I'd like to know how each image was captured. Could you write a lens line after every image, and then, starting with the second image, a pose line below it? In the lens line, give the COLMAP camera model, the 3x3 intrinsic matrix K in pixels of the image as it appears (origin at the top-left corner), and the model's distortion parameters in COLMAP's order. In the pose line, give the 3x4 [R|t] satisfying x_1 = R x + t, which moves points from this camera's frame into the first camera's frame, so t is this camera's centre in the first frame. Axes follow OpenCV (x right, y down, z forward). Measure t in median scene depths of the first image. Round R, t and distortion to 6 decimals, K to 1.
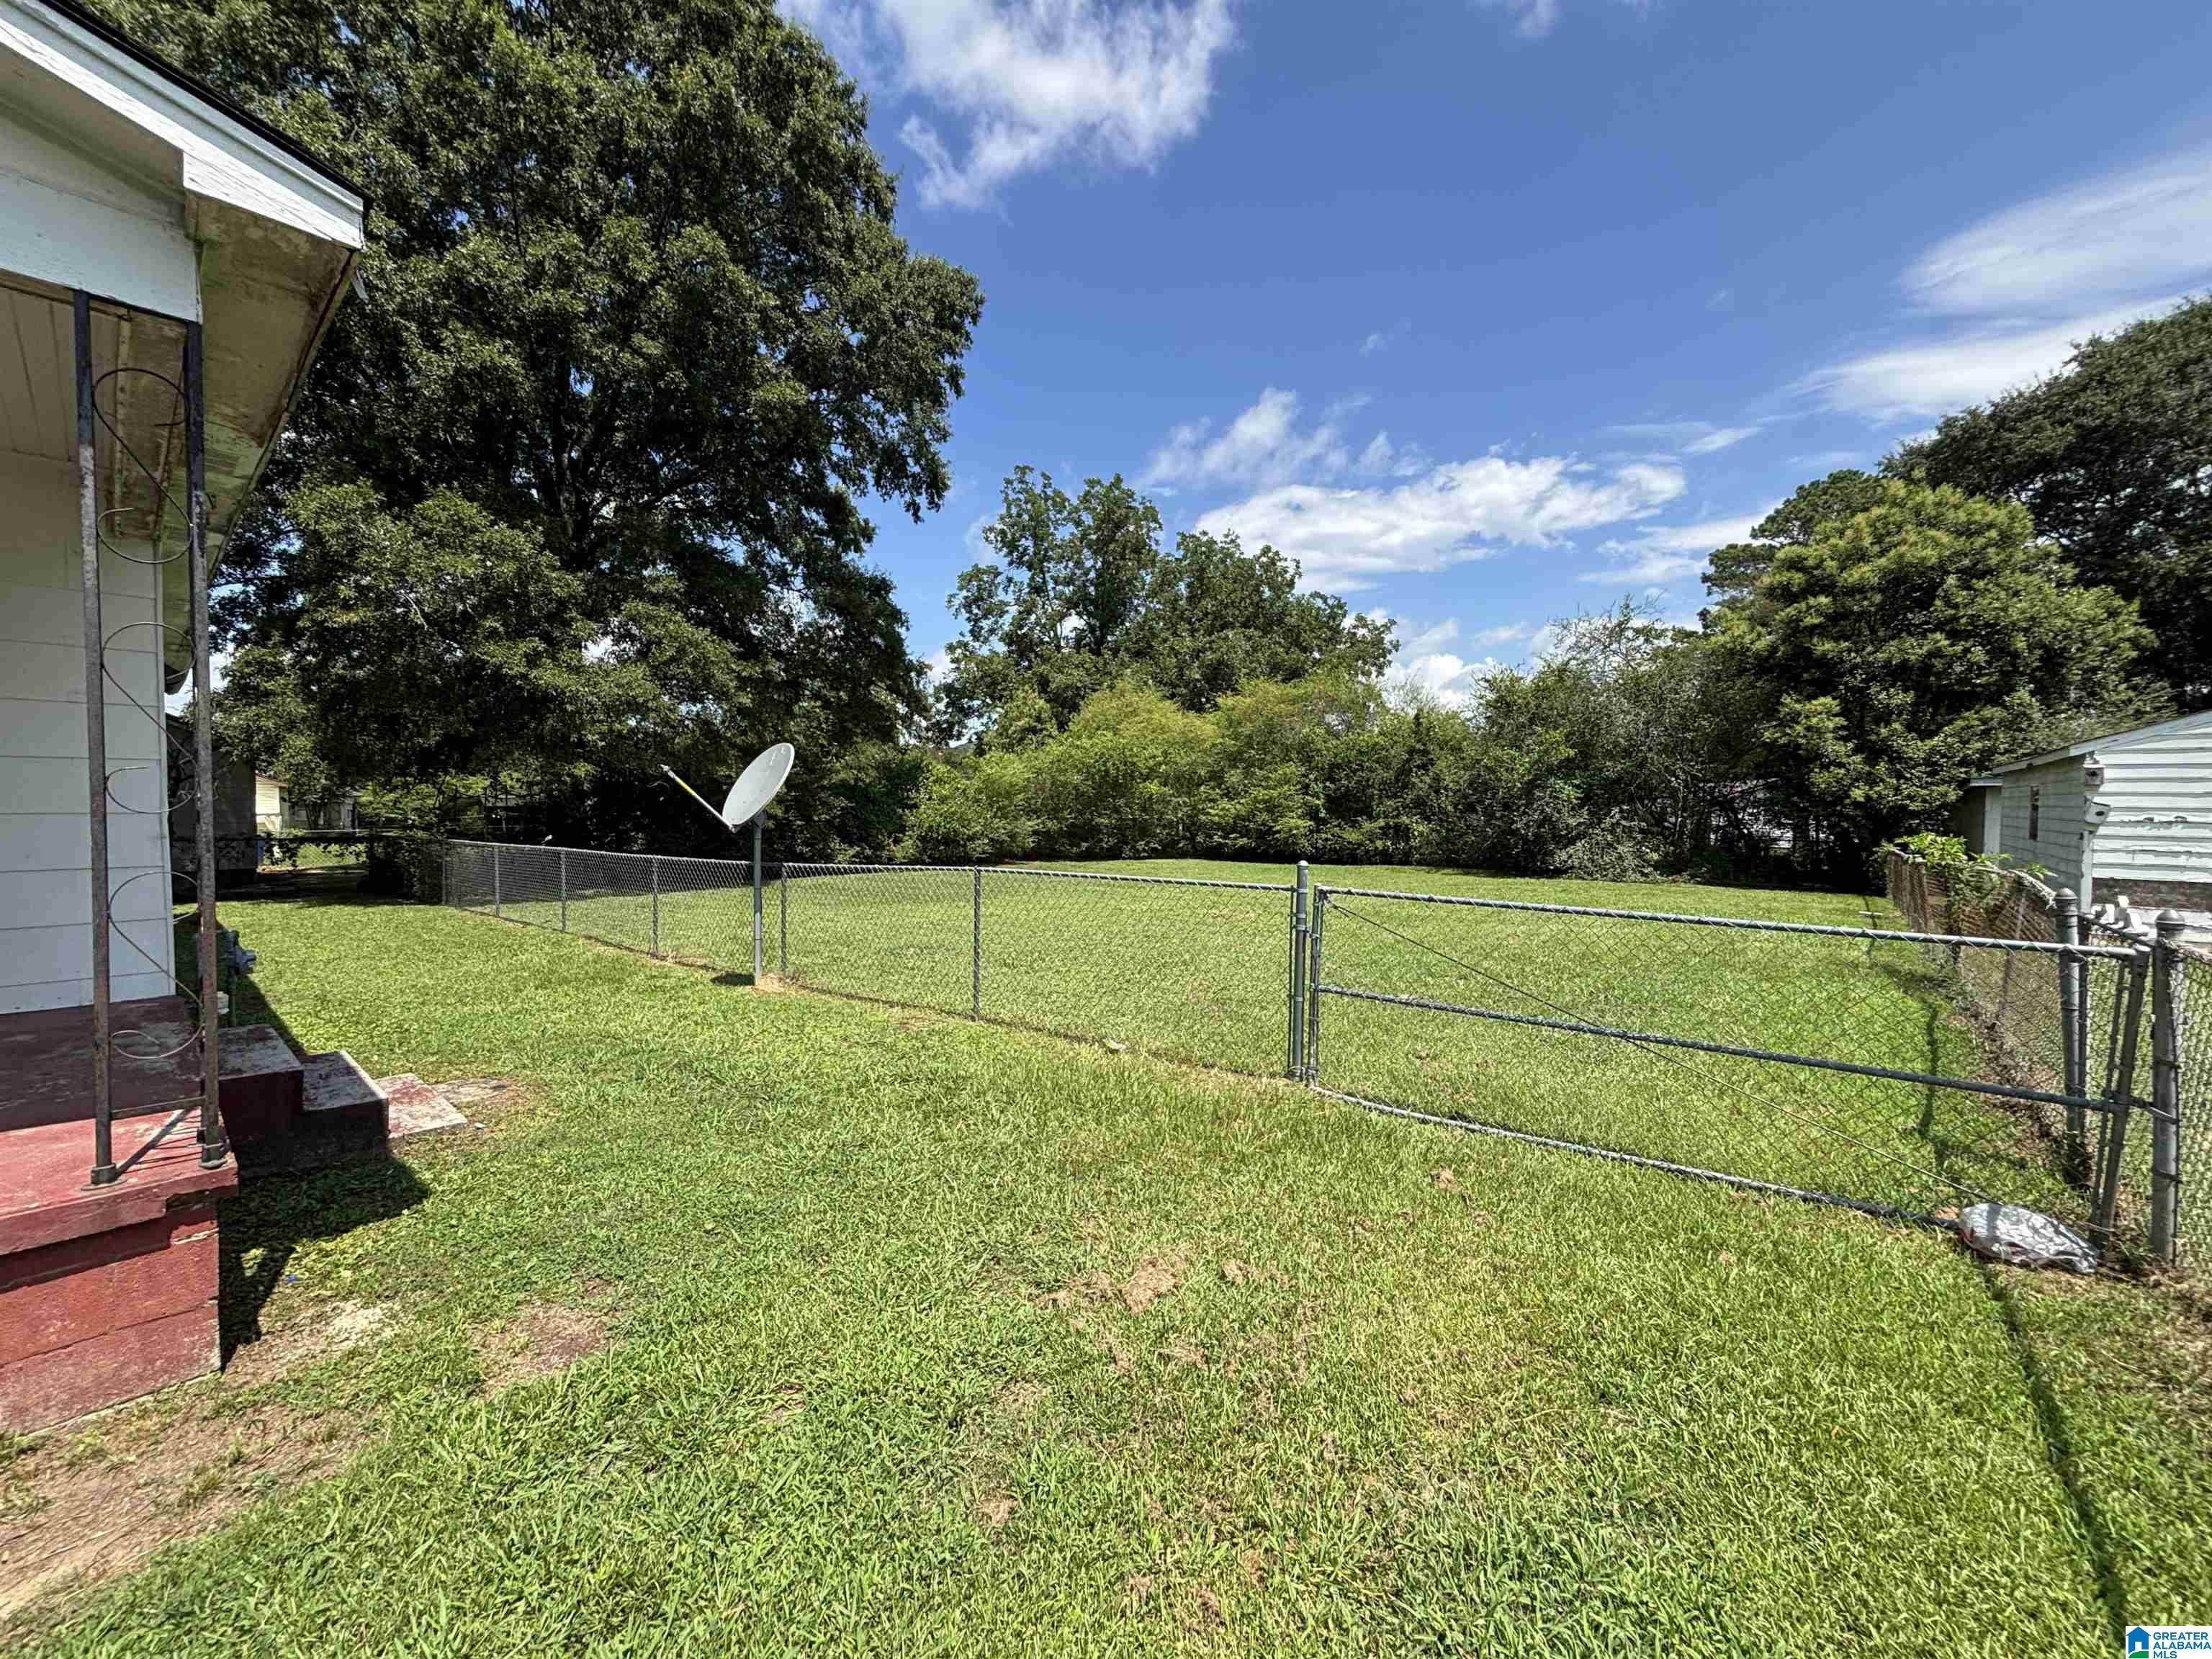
lens RADIAL K [[896.7, 0, 1106.0], [0, 896.7, 829.5], [0, 0, 1]] dist [0.005573, 0.000163]
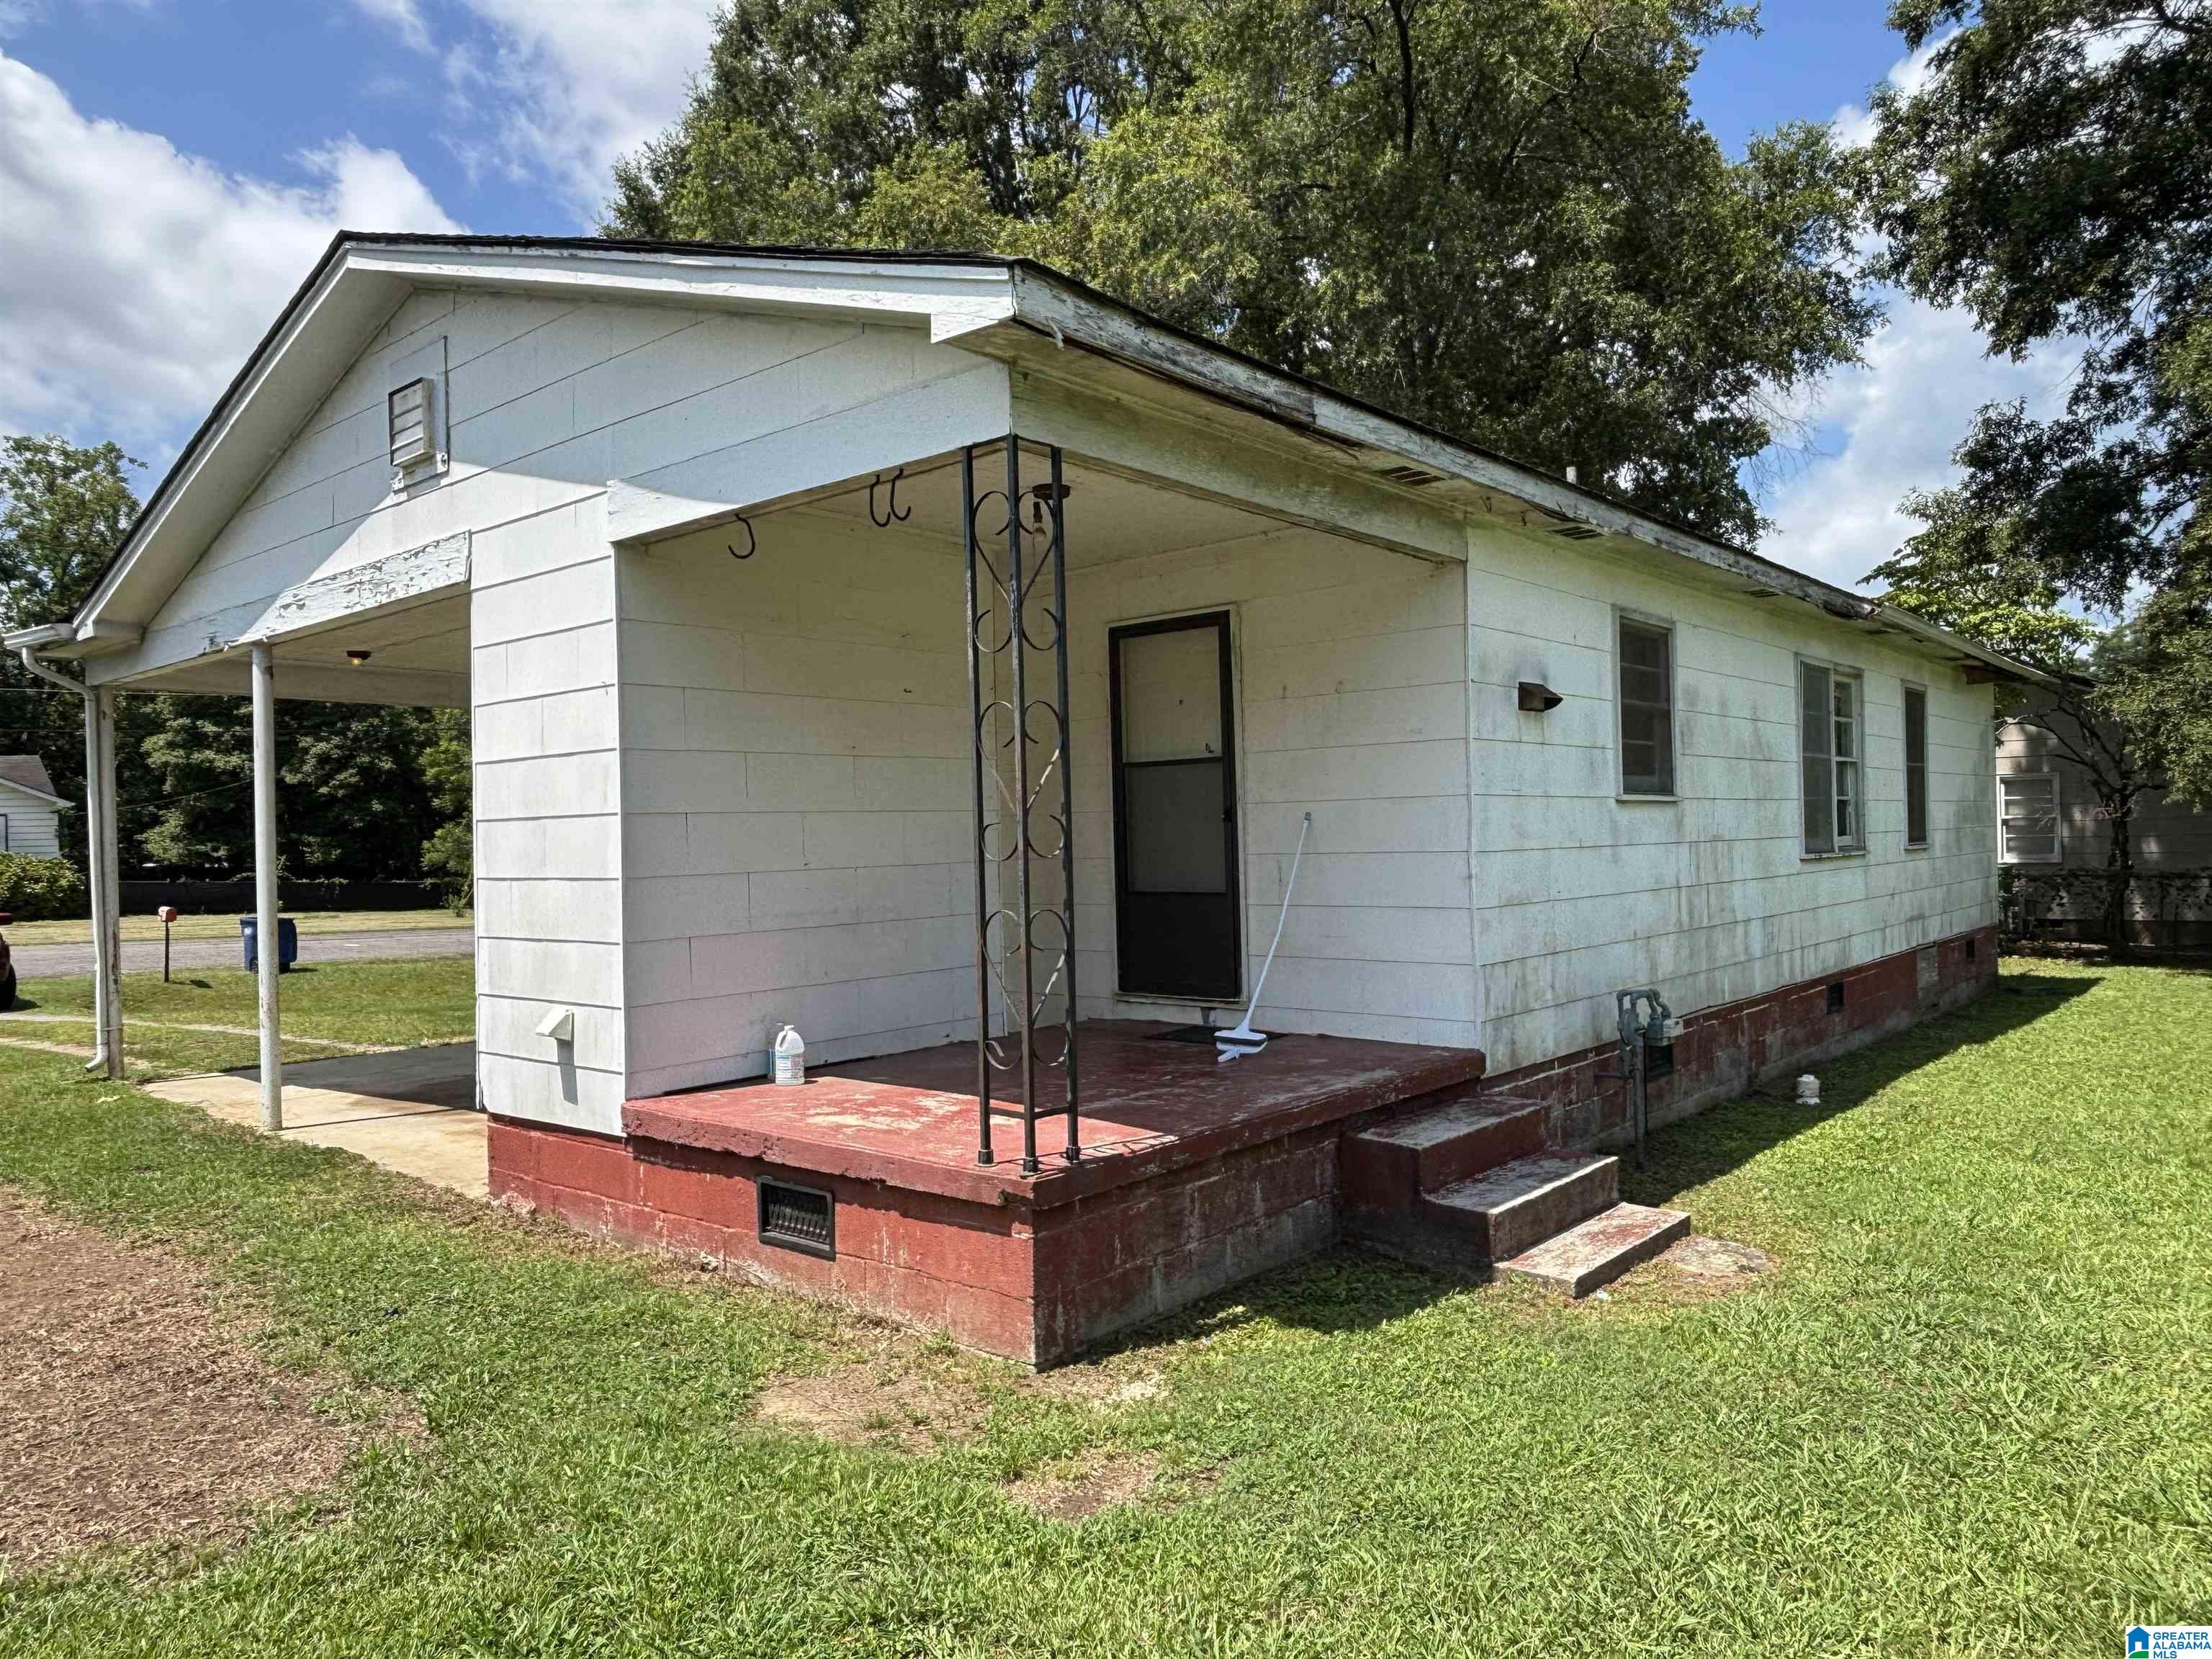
lens RADIAL K [[1465.4, 0, 1106.0], [0, 1465.4, 829.5], [0, 0, 1]] dist [0.003128, 0.000192]
pose [[0.008186, -0.009282, -0.999923, 0.092156], [-0.011613, 0.999889, -0.009377, -0.004428], [0.999899, 0.011689, 0.008077, 0.120876]]
